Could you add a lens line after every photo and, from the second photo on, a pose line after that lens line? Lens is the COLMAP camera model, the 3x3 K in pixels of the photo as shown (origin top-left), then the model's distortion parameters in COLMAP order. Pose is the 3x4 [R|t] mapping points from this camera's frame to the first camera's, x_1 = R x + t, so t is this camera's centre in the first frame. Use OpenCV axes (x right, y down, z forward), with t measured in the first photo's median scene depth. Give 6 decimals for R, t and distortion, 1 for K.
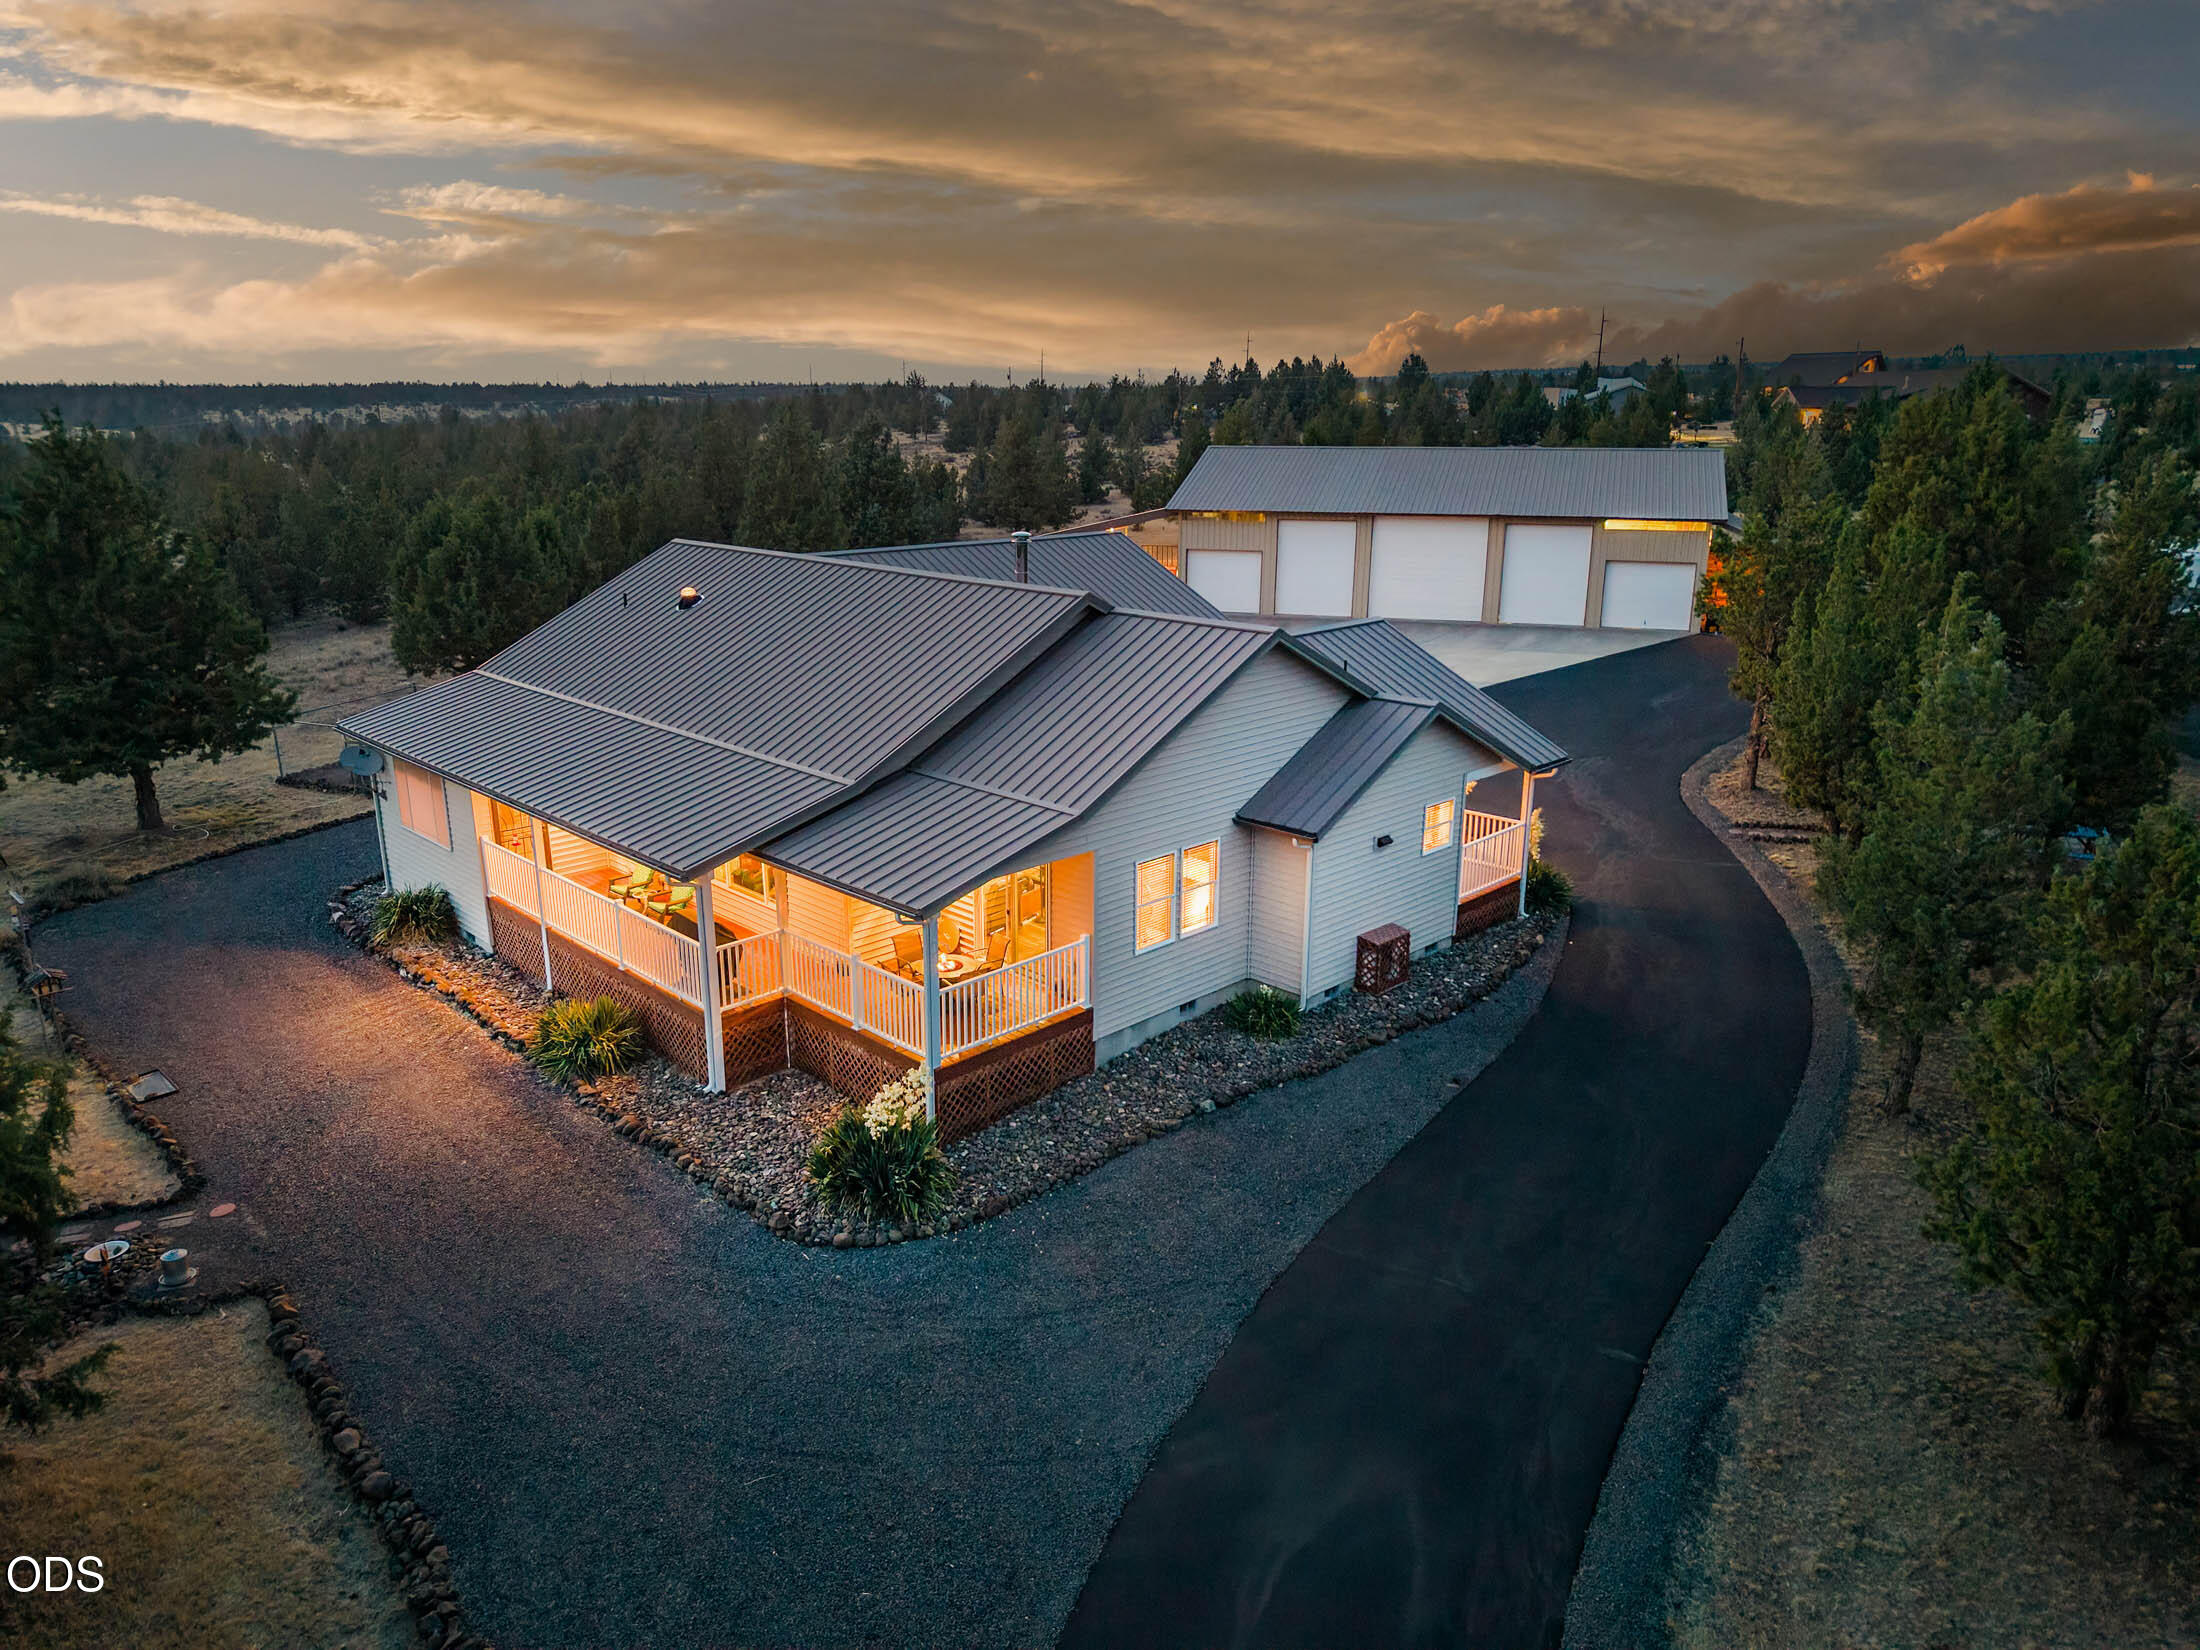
lens RADIAL K [[1472.5, 0, 1100.0], [0, 1472.5, 825.0], [0, 0, 1]] dist [0.019755, -0.017896]
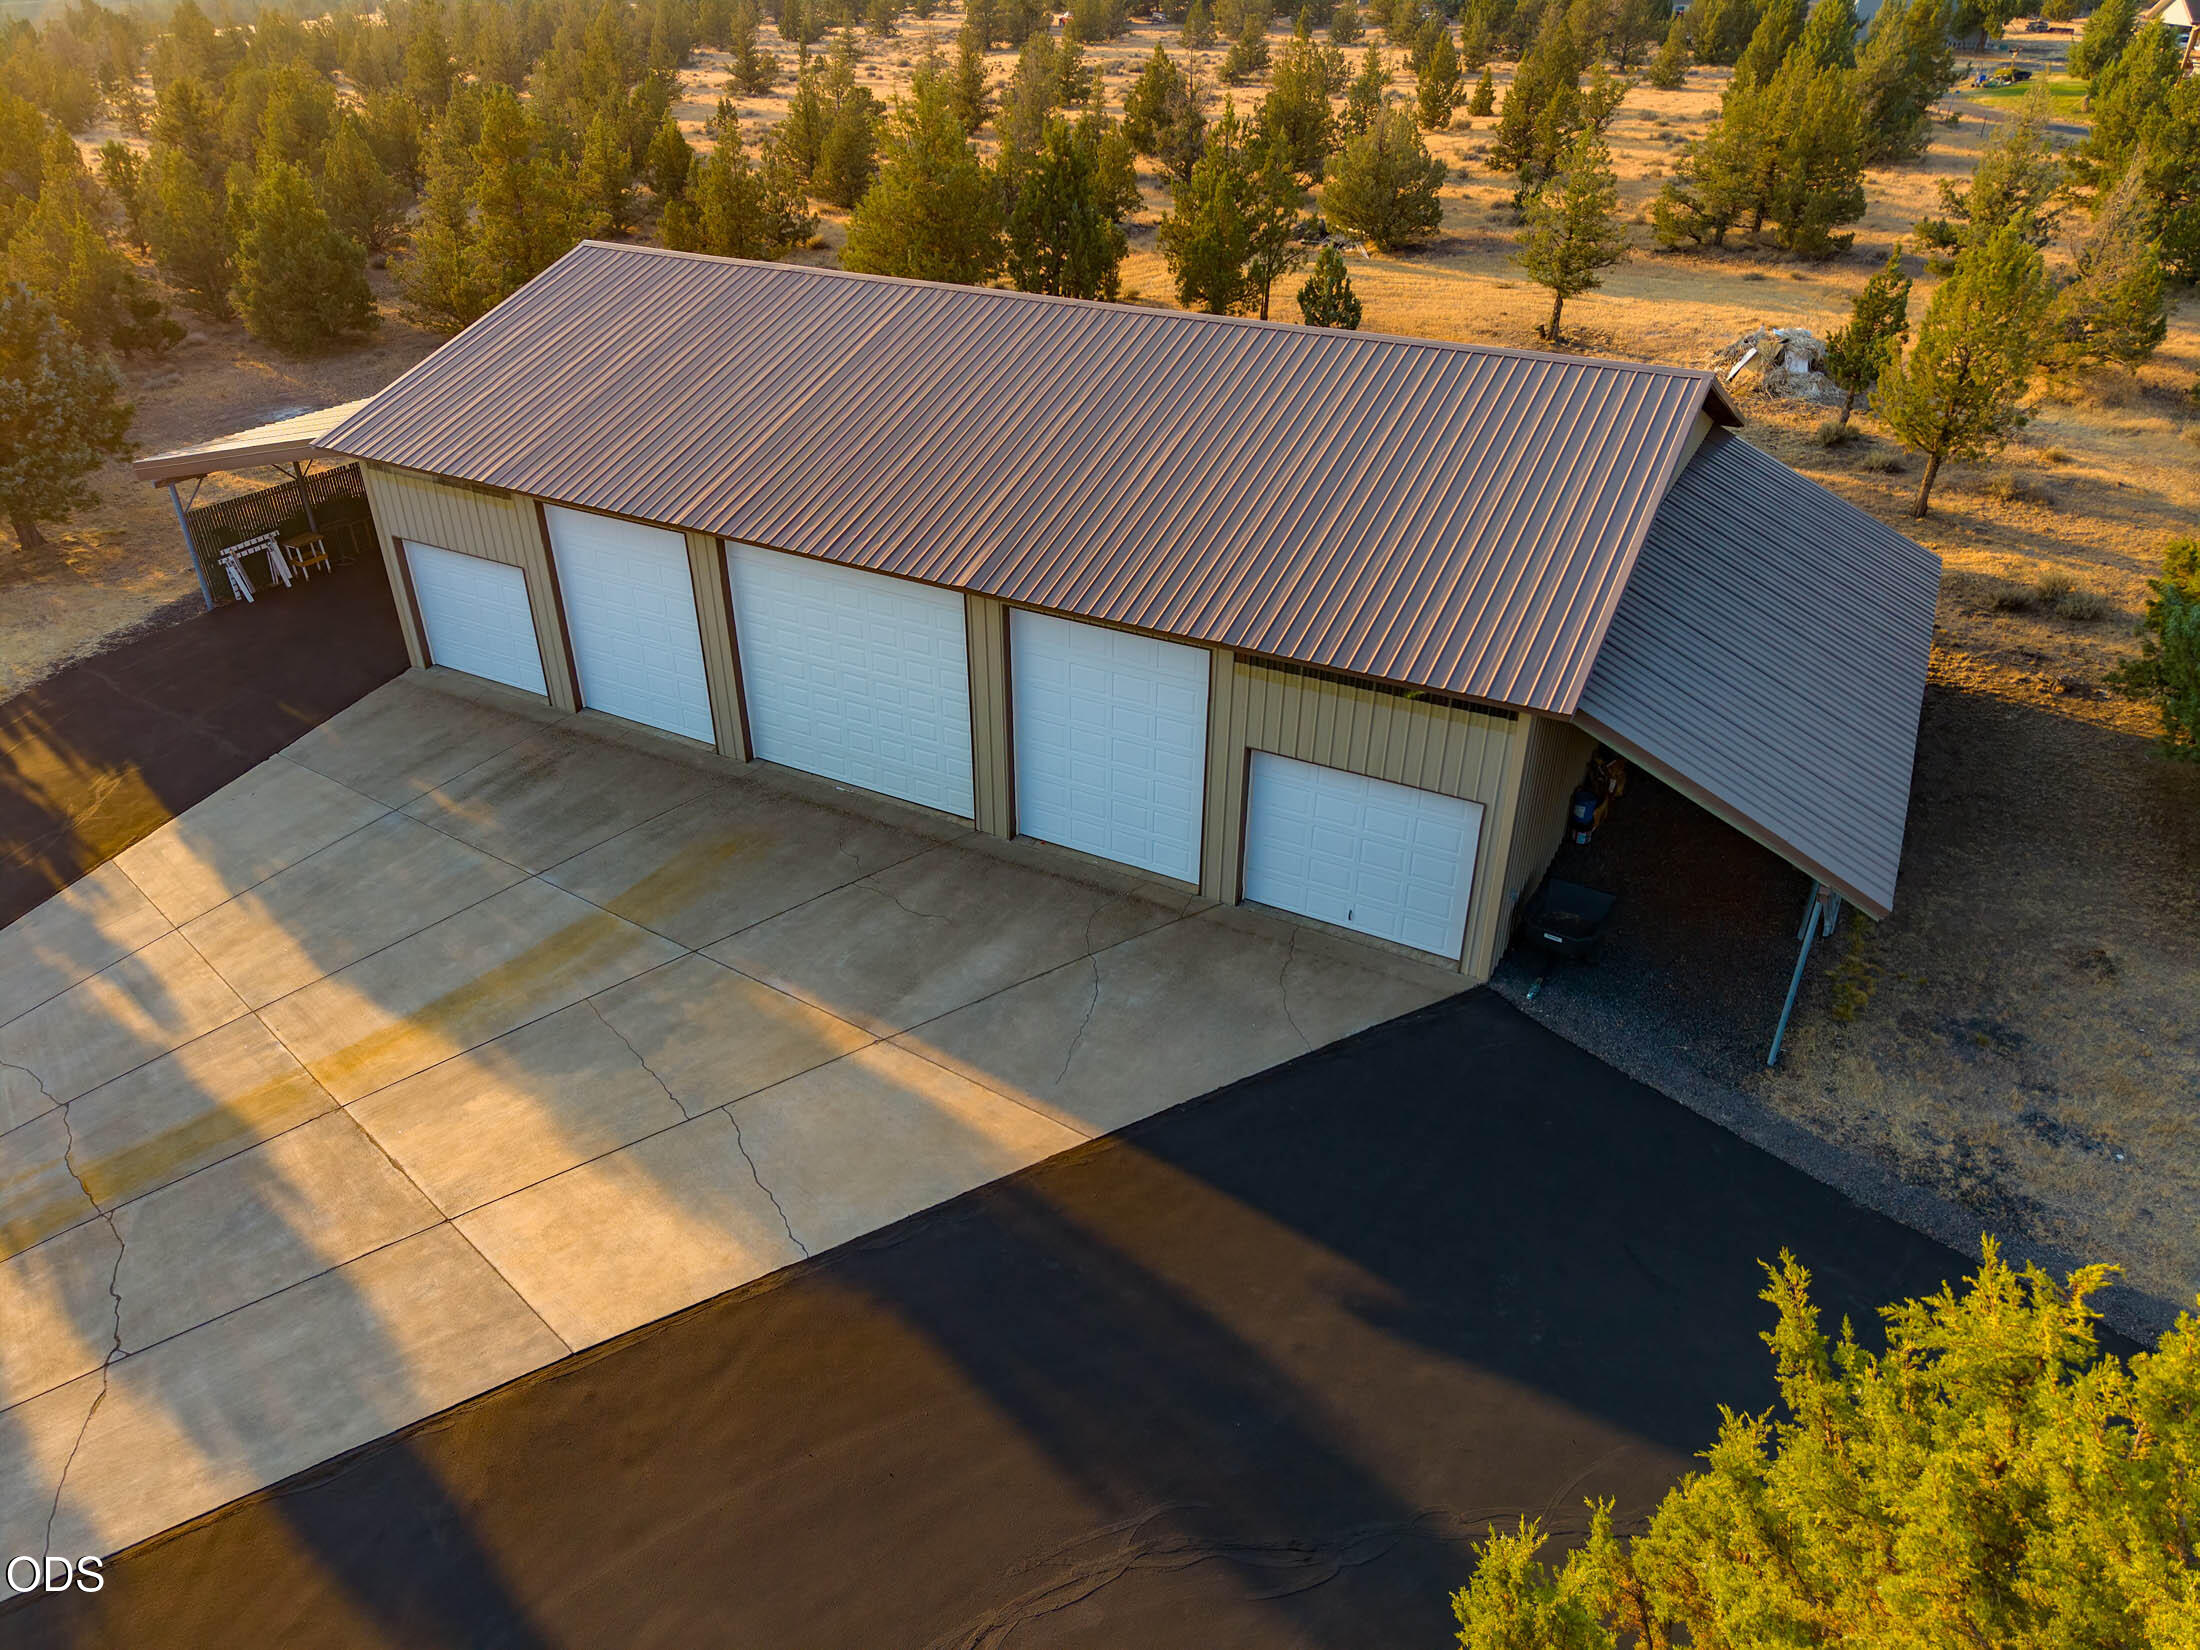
lens RADIAL K [[1472.5, 0, 1100.0], [0, 1472.5, 825.0], [0, 0, 1]] dist [0.019755, -0.017896]
pose [[0.985854, 0.089060, -0.141987, 0.862929], [-0.049290, 0.963737, 0.262262, -0.600445], [0.160195, -0.251554, 0.954494, 1.575655]]
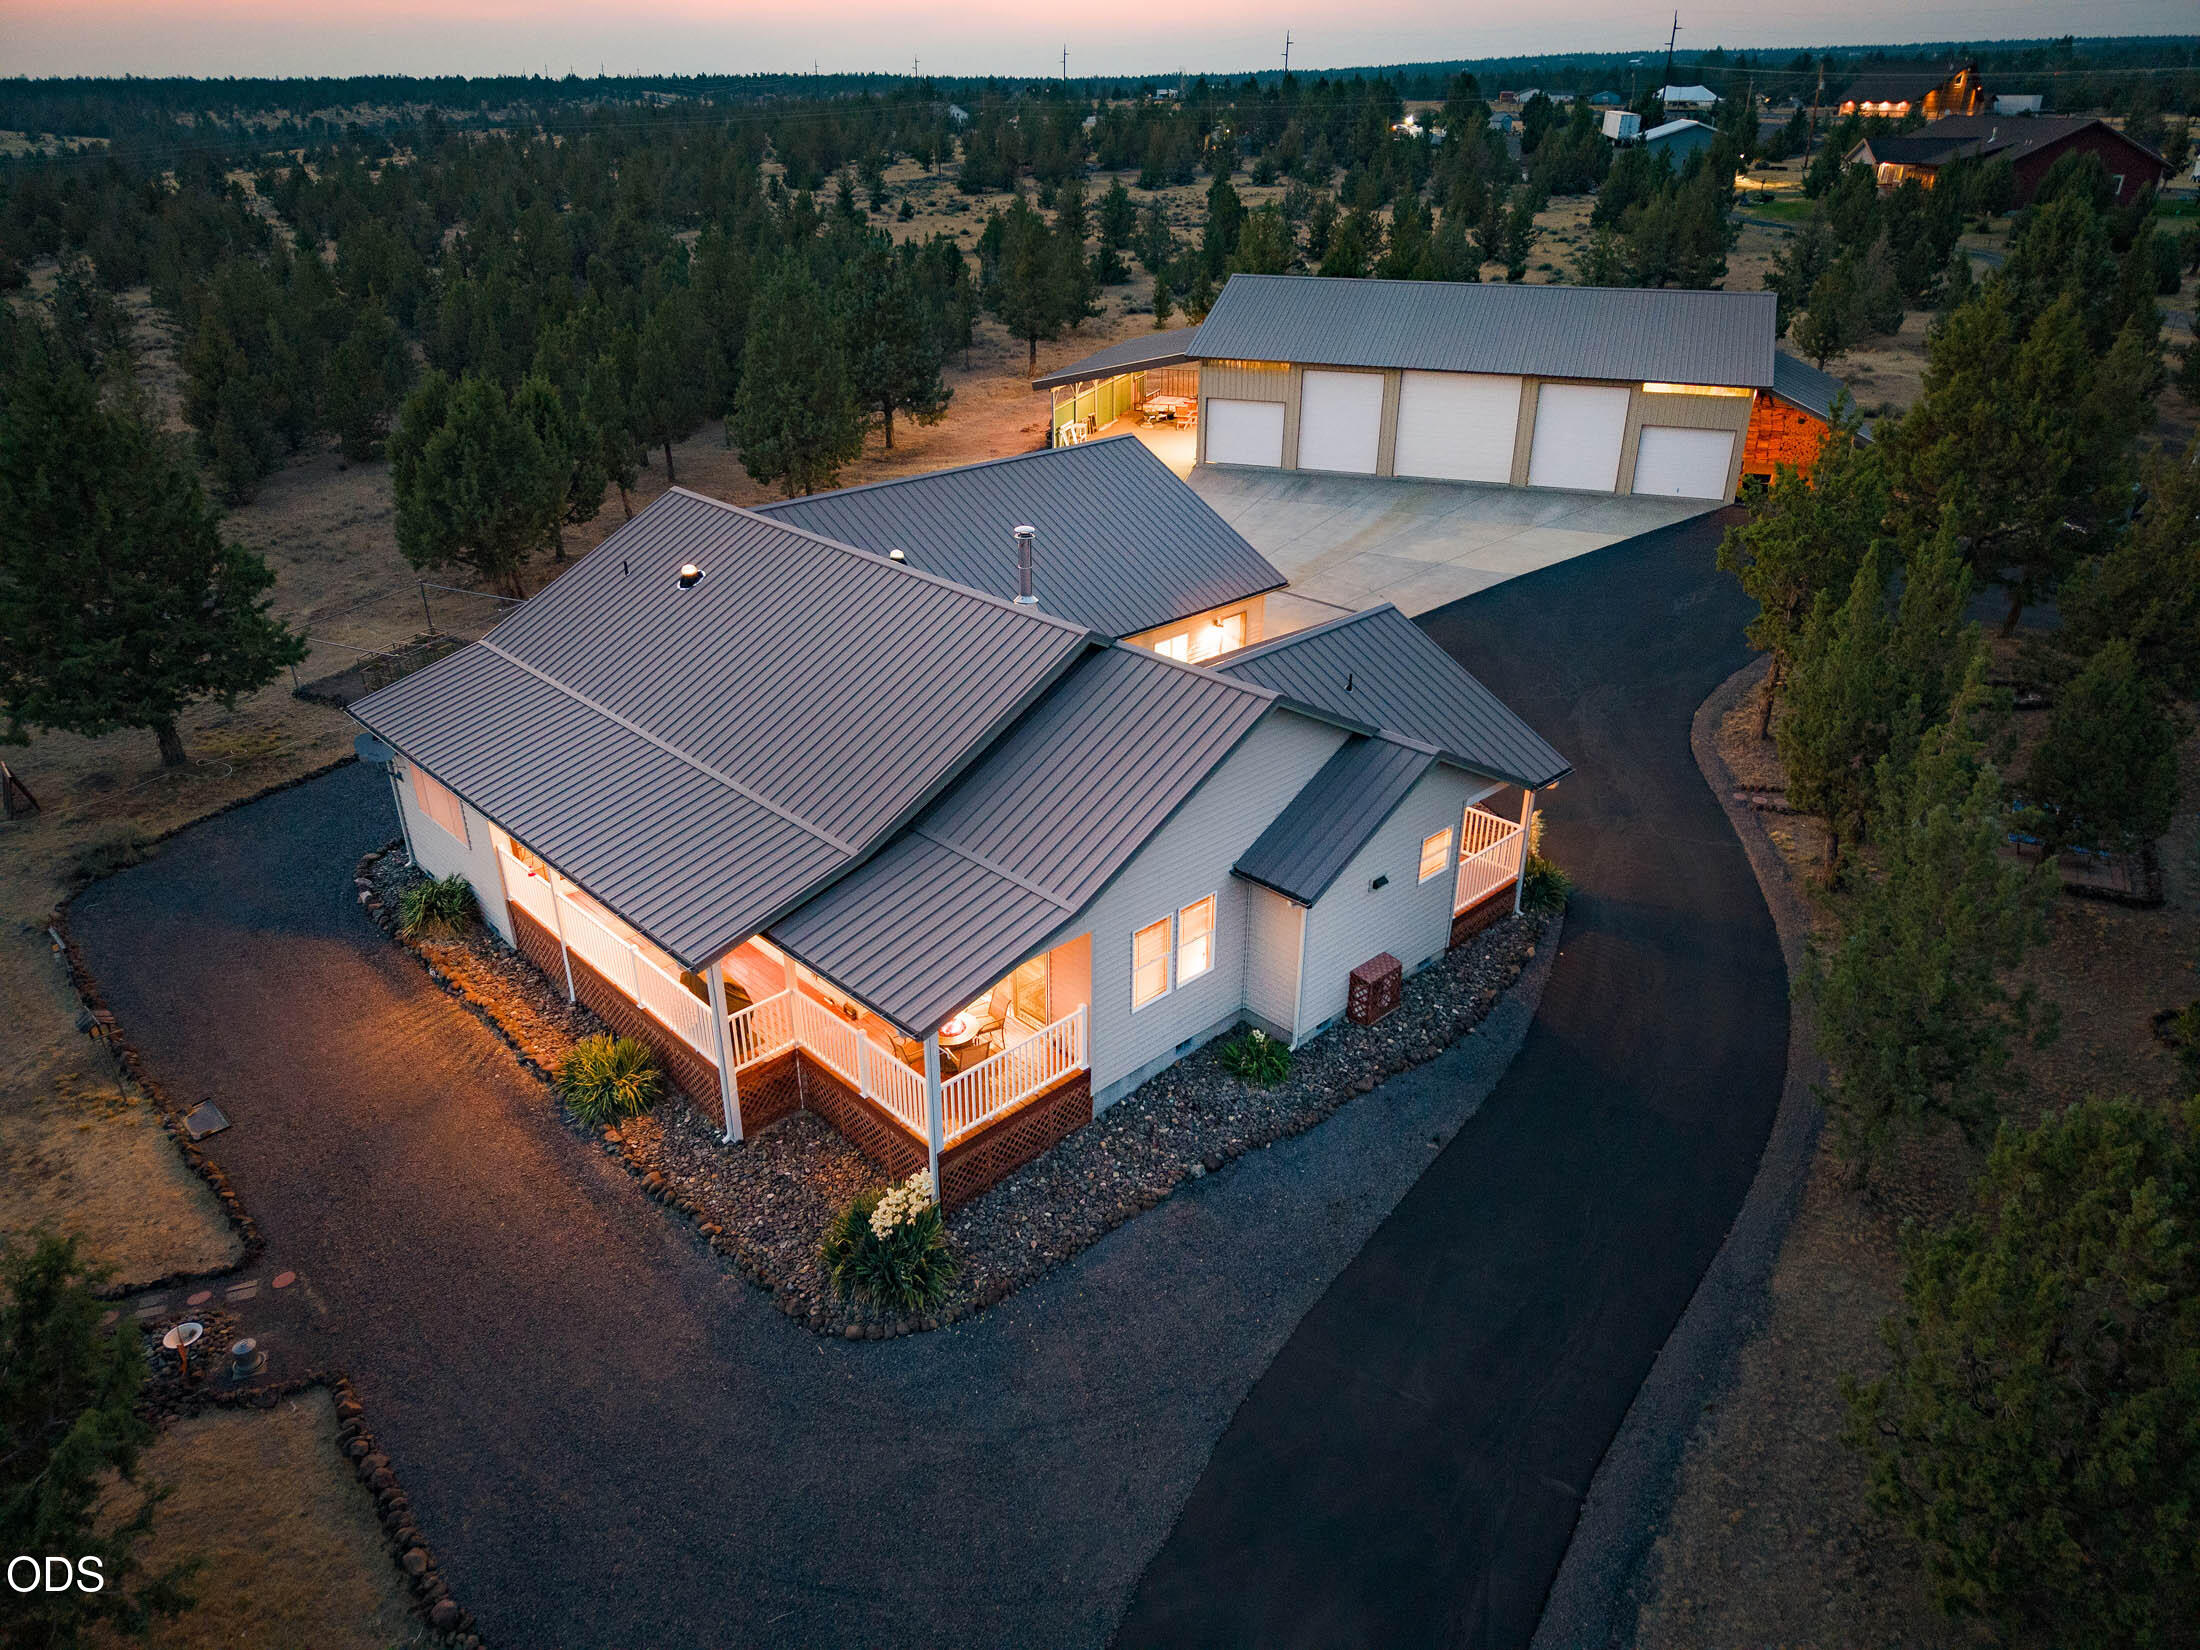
lens RADIAL K [[1475.7, 0, 1101.0], [0, 1475.7, 824.2], [0, 0, 1]] dist [0.011448, -0.008248]
pose [[0.999862, 0.006713, -0.015226, 0.017027], [-0.003845, 0.983463, 0.181068, -0.231017], [0.016190, -0.180985, 0.983353, 0.003351]]
